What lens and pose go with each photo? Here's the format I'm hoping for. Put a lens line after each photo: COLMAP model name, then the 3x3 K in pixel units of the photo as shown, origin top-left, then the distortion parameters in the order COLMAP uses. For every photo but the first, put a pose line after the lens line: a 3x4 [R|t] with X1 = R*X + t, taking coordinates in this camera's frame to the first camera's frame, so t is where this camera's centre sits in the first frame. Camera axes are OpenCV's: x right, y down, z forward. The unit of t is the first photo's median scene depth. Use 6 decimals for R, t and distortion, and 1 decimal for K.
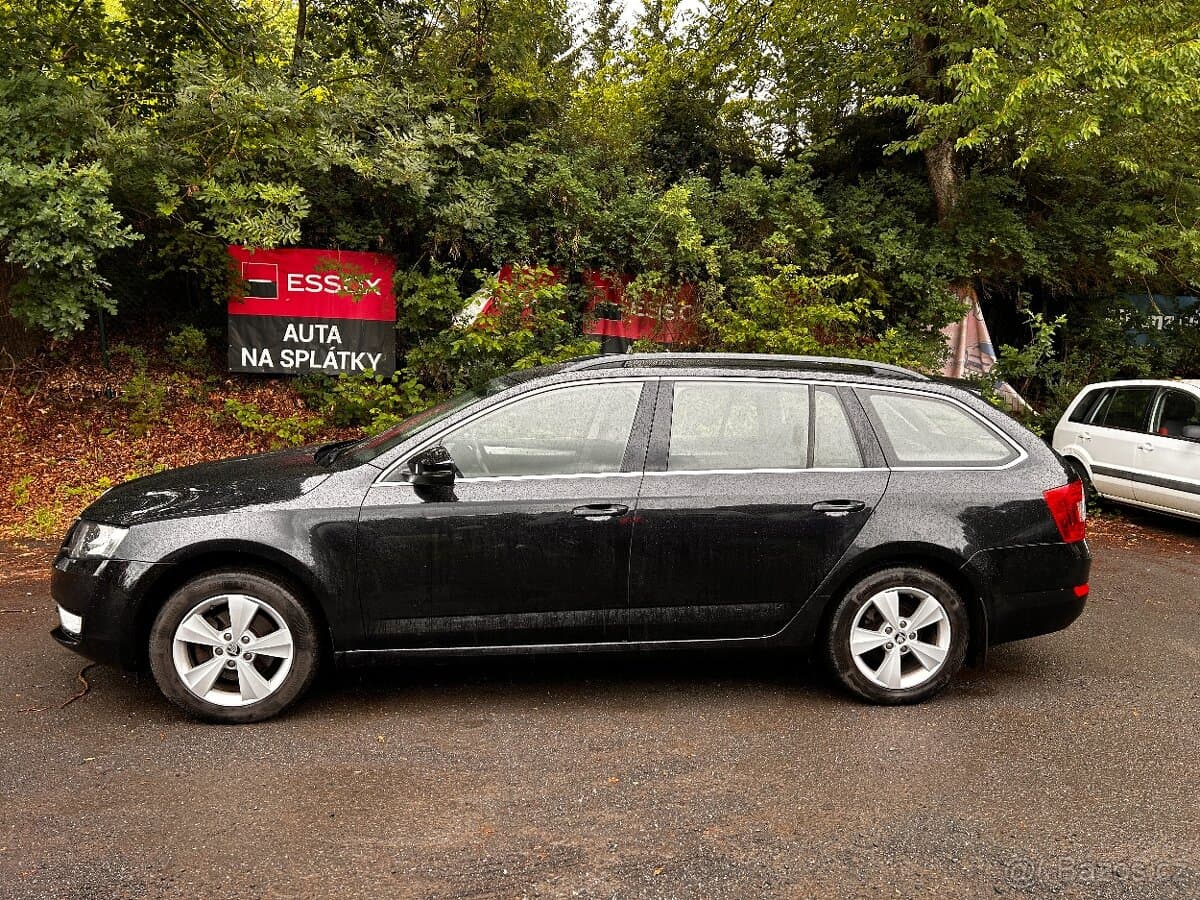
lens RADIAL K [[905.3, 0, 604.5], [0, 905.3, 453.0], [0, 0, 1]] dist [0.061463, -0.078680]
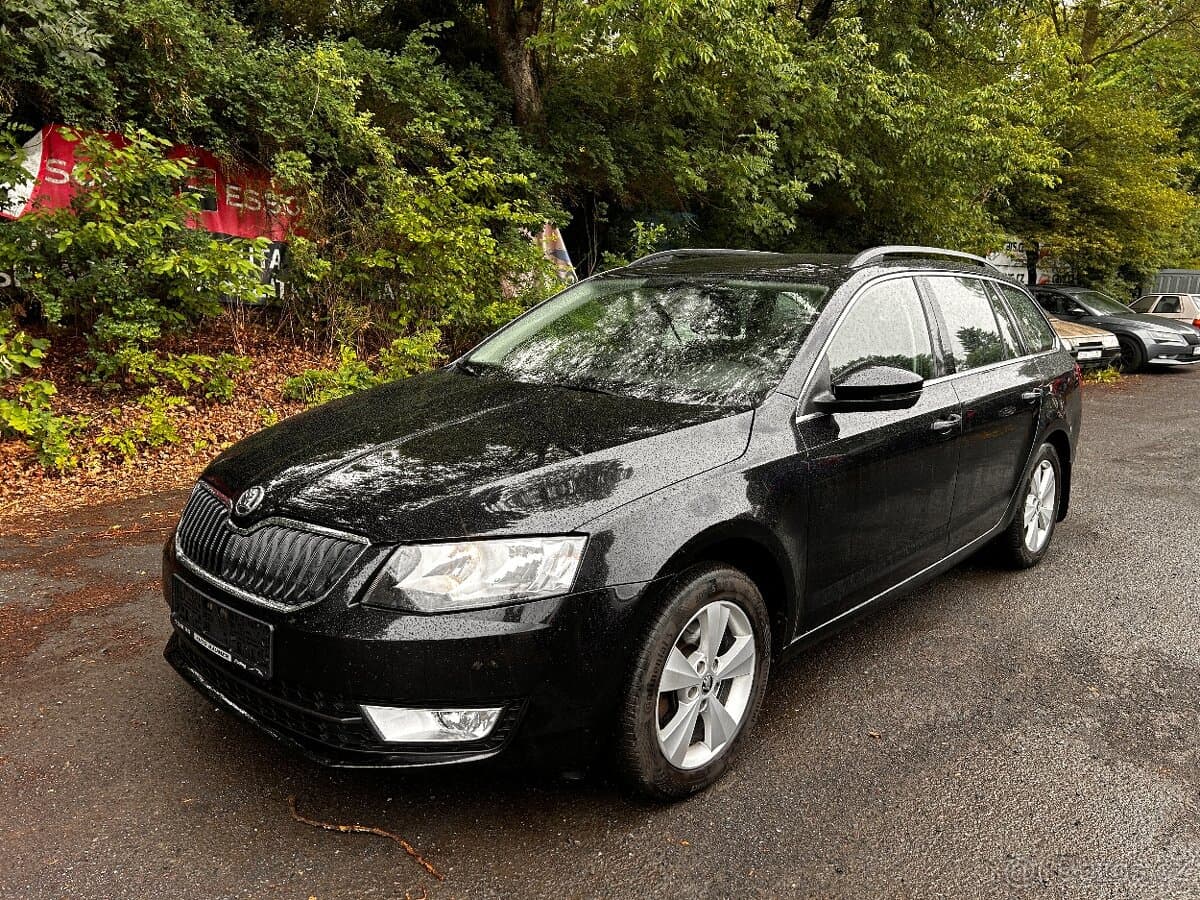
lens RADIAL K [[905.3, 0, 604.5], [0, 905.3, 453.0], [0, 0, 1]] dist [0.061463, -0.078680]
pose [[0.765902, -0.127043, 0.630281, -0.277122], [0.065565, 0.990607, 0.119999, -0.012002], [-0.639605, -0.050583, 0.767038, 0.174563]]
